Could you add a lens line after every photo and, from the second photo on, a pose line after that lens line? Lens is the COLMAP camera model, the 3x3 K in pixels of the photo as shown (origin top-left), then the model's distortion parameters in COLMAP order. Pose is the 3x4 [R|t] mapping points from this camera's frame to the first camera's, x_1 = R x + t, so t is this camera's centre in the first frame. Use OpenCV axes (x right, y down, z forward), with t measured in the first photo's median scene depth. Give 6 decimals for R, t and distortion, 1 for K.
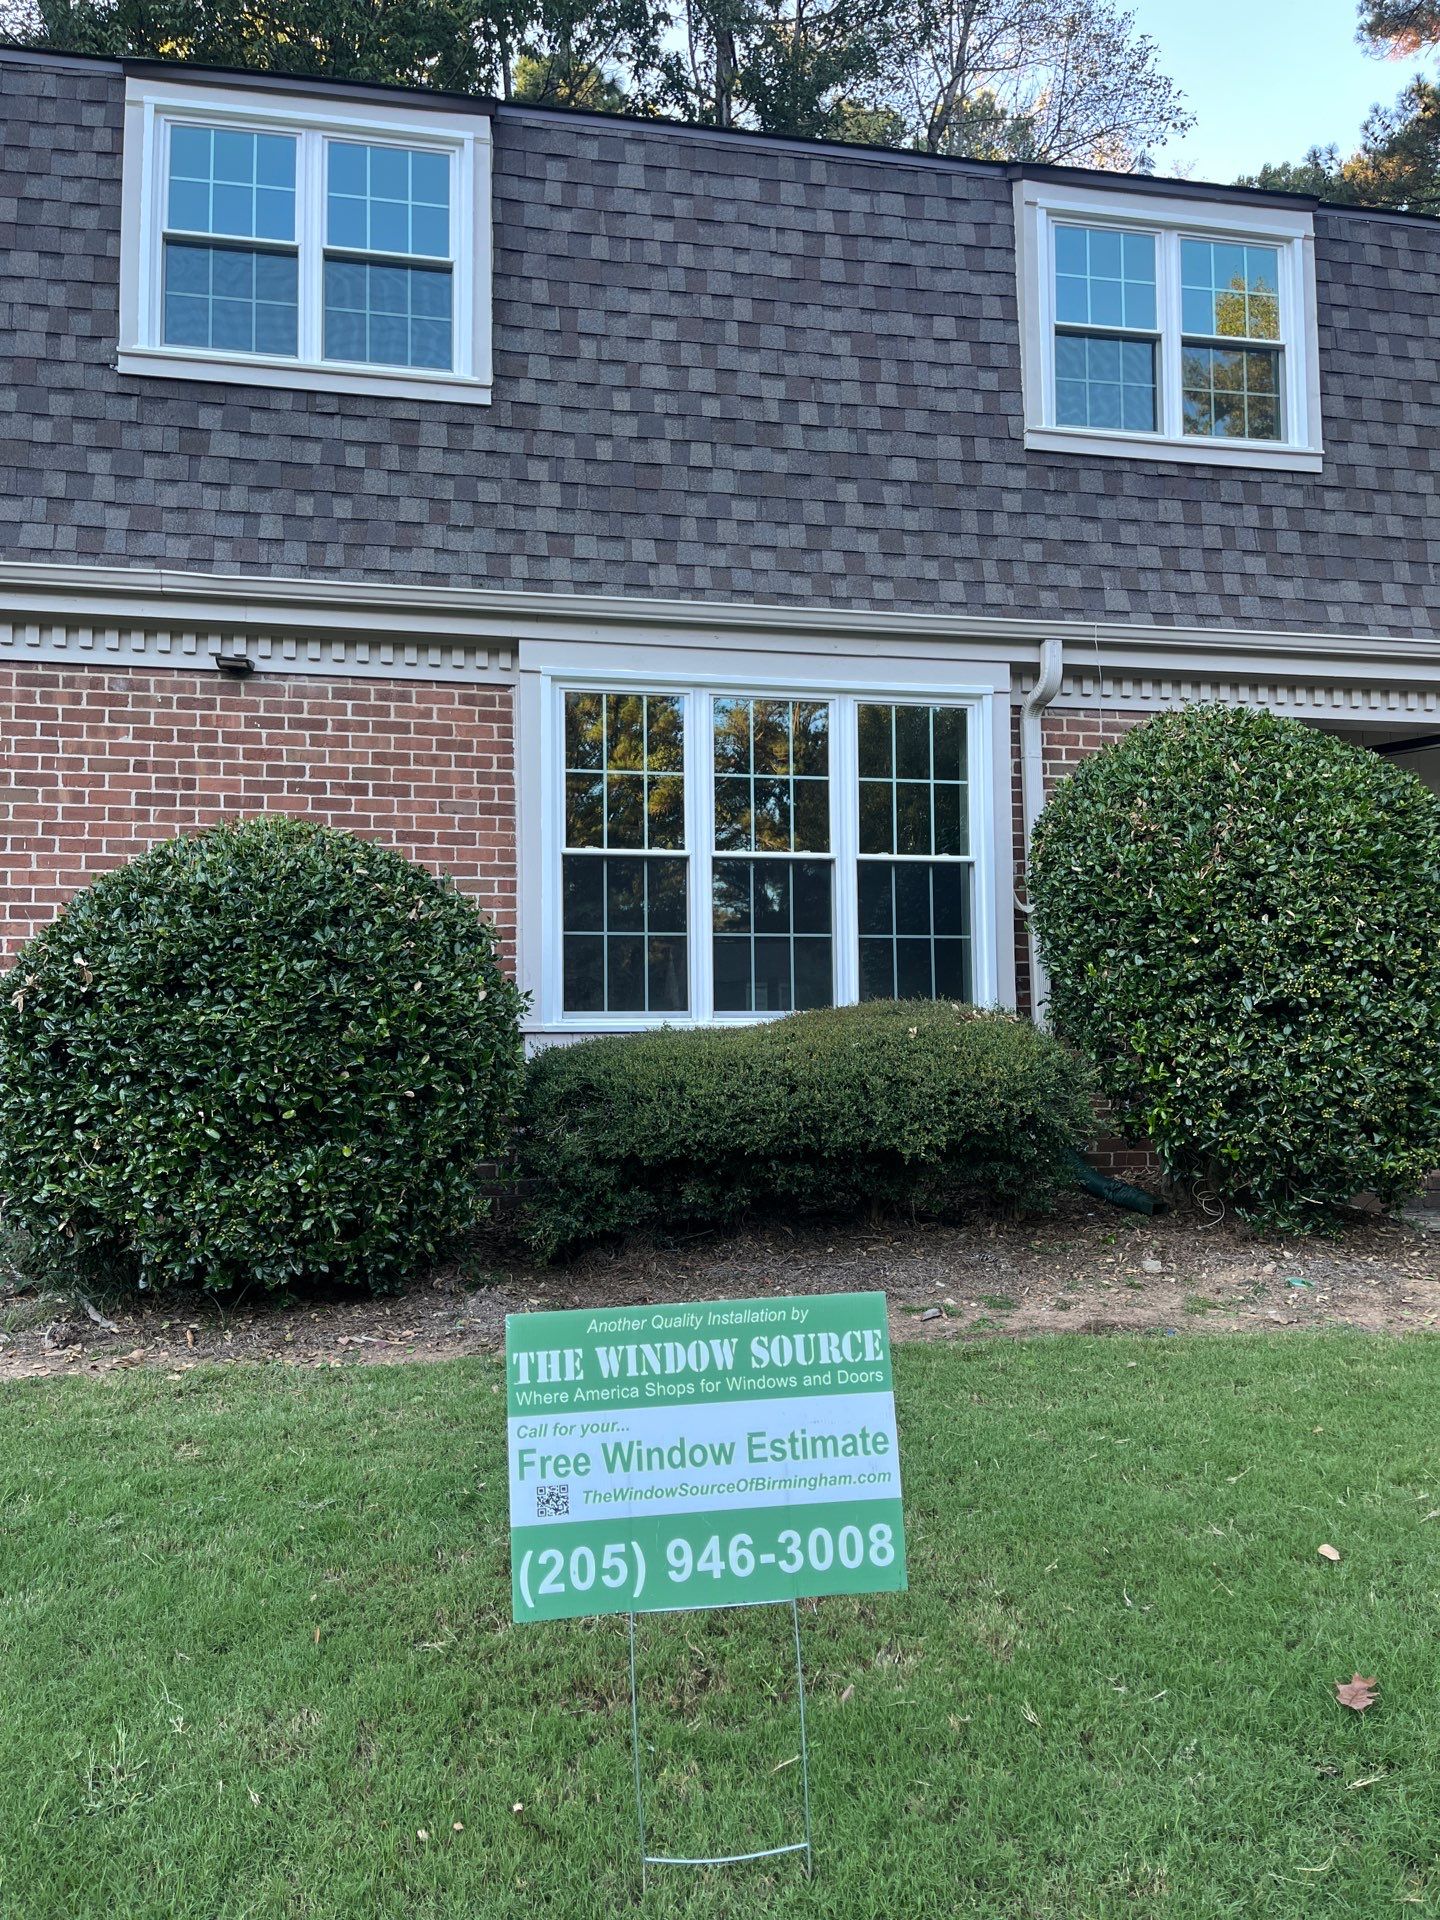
lens RADIAL K [[1411.4, 0, 705.0], [0, 1411.4, 945.6], [0, 0, 1]] dist [0.042951, -0.031540]
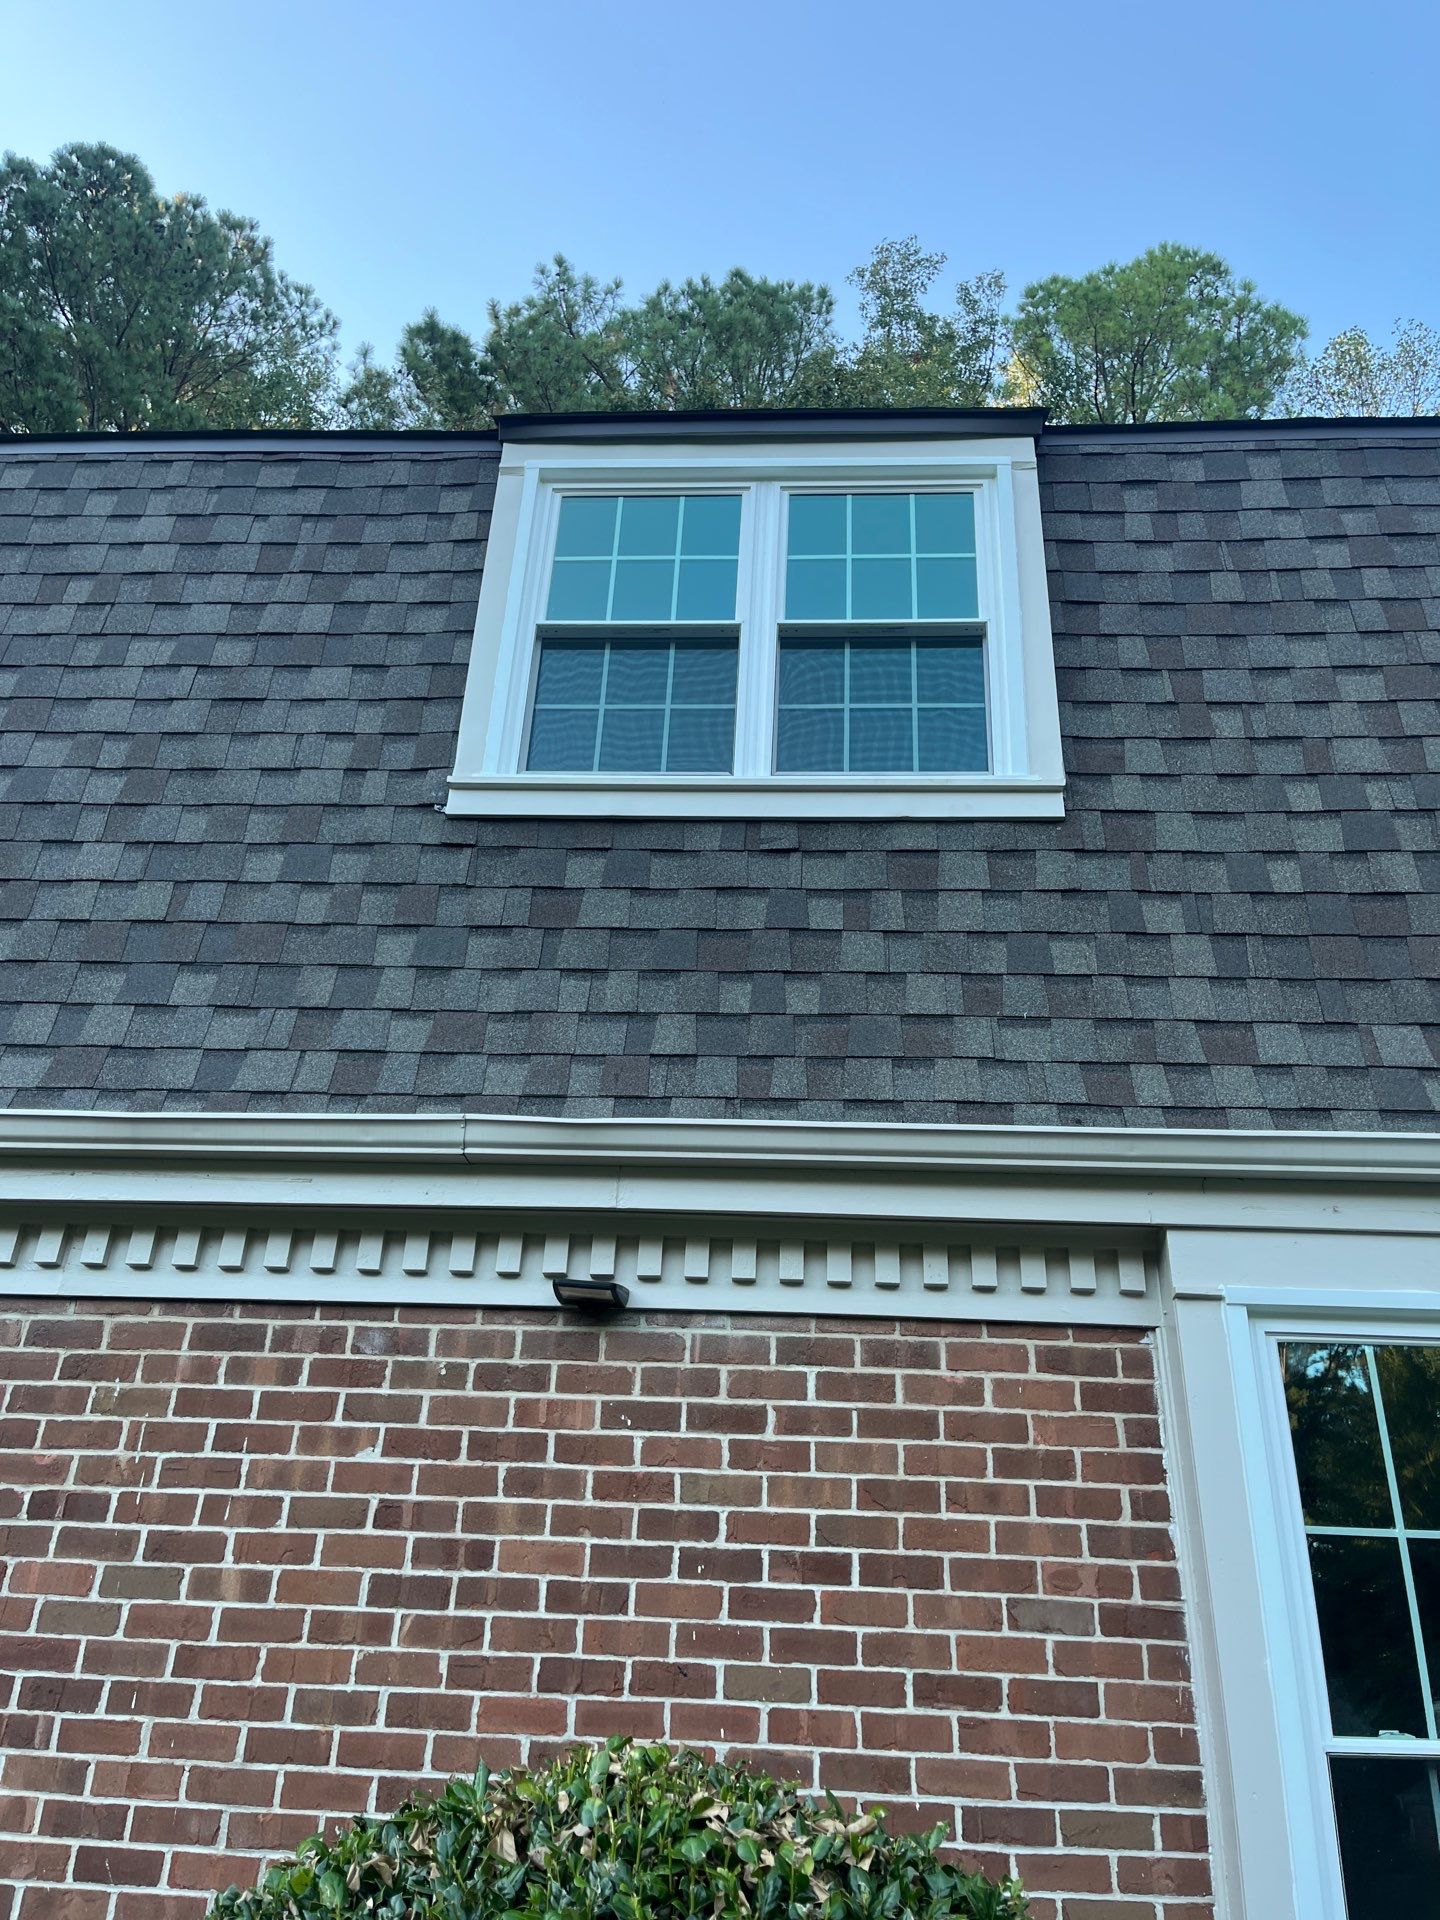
lens RADIAL K [[1473.0, 0, 740.4], [0, 1473.0, 960.0], [0, 0, 1]] dist [0.038370, -0.003511]
pose [[0.969958, -0.074169, -0.231689, -0.143834], [-0.028869, 0.910566, -0.412355, -0.088338], [0.241552, 0.406656, 0.881070, 0.482364]]
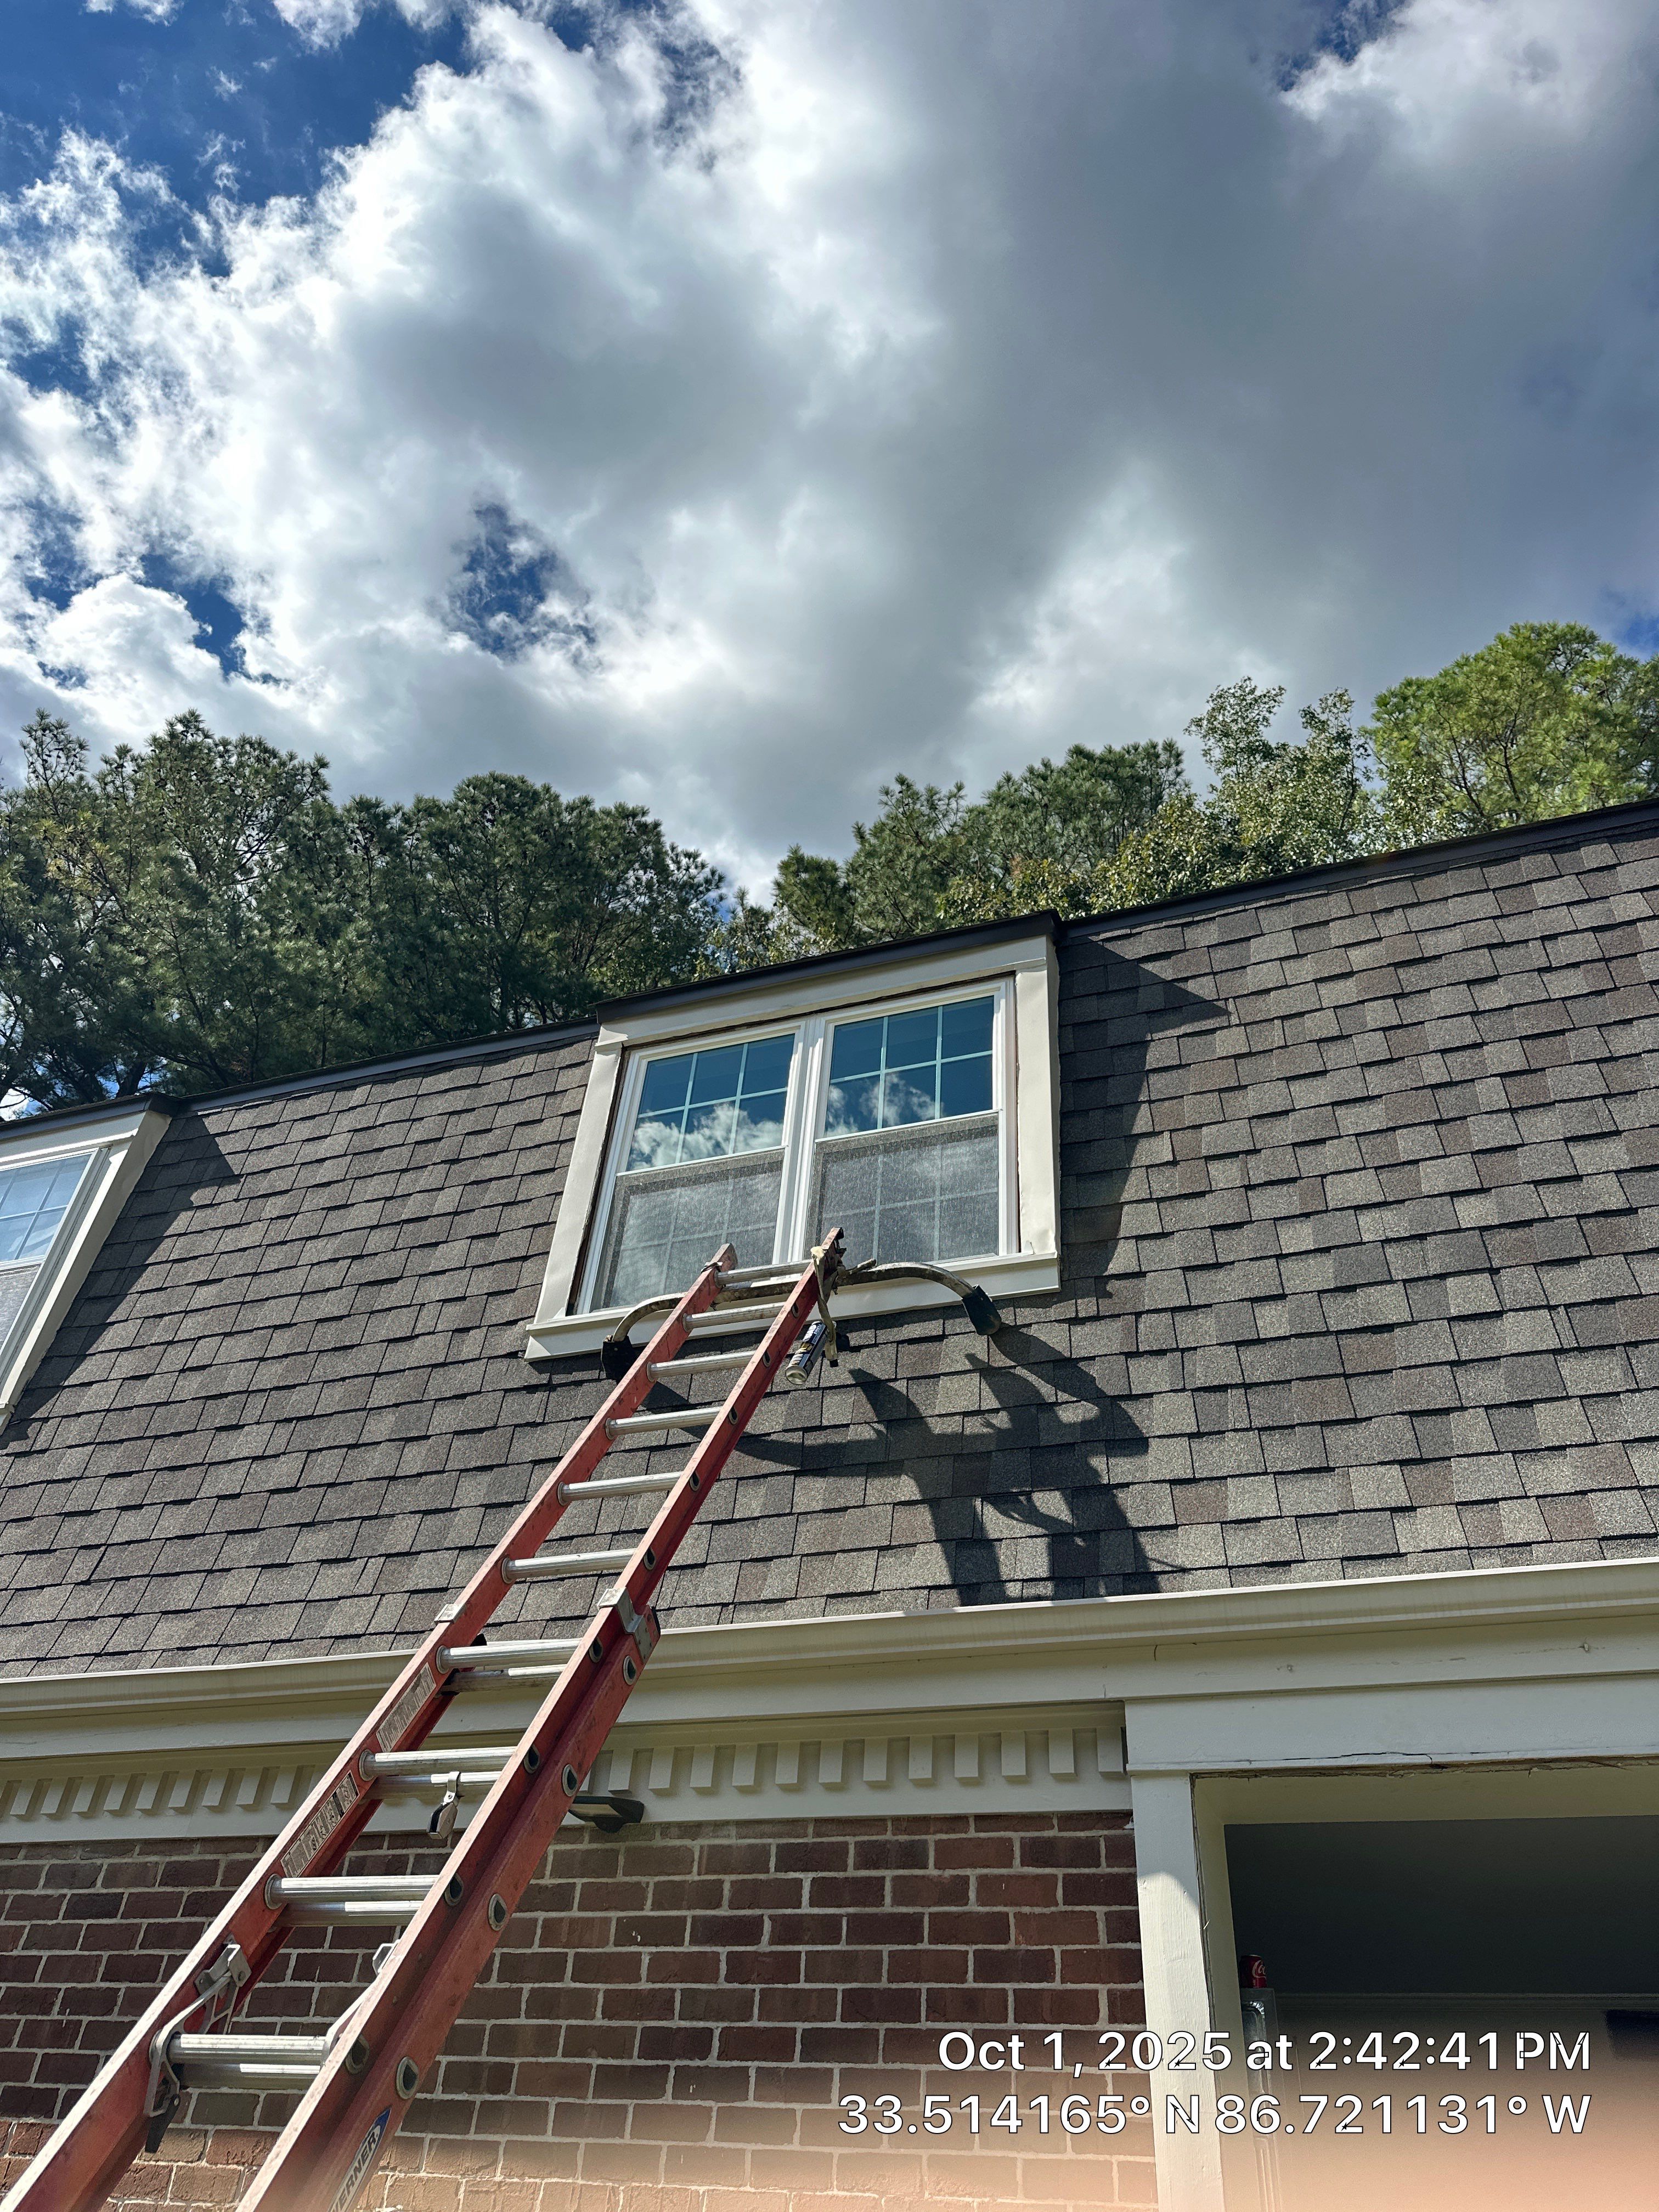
lens RADIAL K [[1571.2, 0, 827.7], [0, 1571.2, 1098.4], [0, 0, 1]] dist [0.007092, -0.008514]
pose [[0.860382, -0.277446, -0.427512, 0.059598], [-0.036838, 0.802786, -0.595128, -0.062448], [0.508317, 0.527786, 0.680482, 0.479095]]
